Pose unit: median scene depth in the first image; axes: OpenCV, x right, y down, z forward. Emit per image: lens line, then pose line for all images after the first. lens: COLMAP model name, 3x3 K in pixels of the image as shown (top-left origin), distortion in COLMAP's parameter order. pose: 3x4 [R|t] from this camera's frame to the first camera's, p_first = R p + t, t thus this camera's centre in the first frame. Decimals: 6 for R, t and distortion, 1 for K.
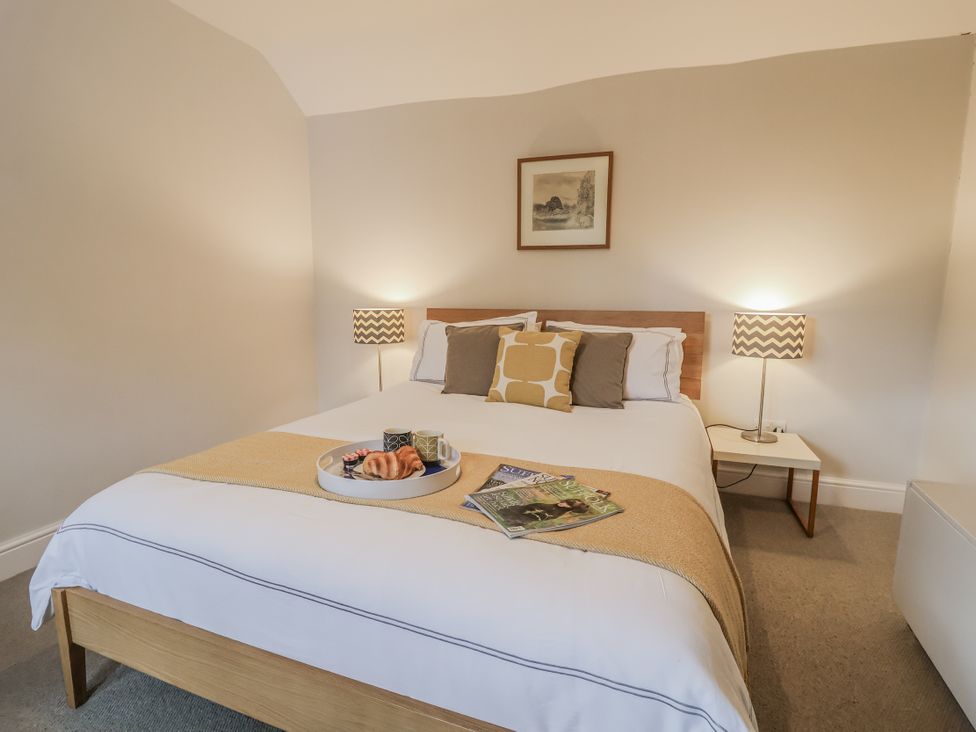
lens RADIAL K [[491.0, 0, 491.0], [0, 491.0, 363.5], [0, 0, 1]] dist [-0.004039, -0.002331]
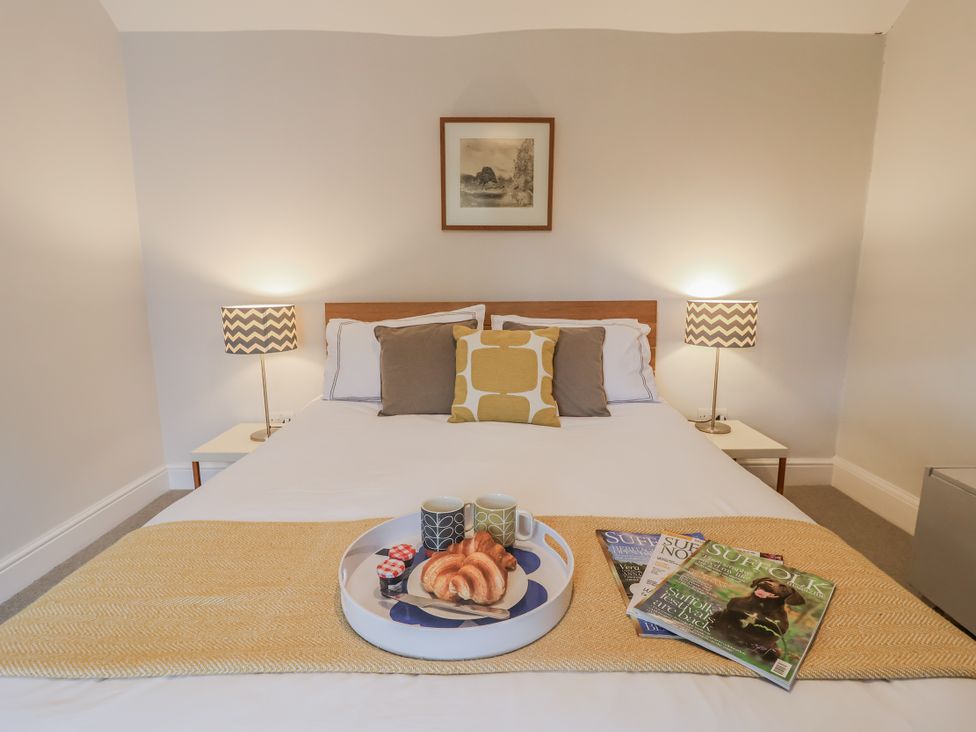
lens RADIAL K [[491.0, 0, 485.5], [0, 491.0, 365.5], [0, 0, 1]] dist [-0.004039, -0.002331]
pose [[0.939906, -0.065794, 0.335033, -0.200622], [0.056326, 0.997692, 0.037910, -0.036800], [-0.336754, -0.016761, 0.941443, 0.230950]]
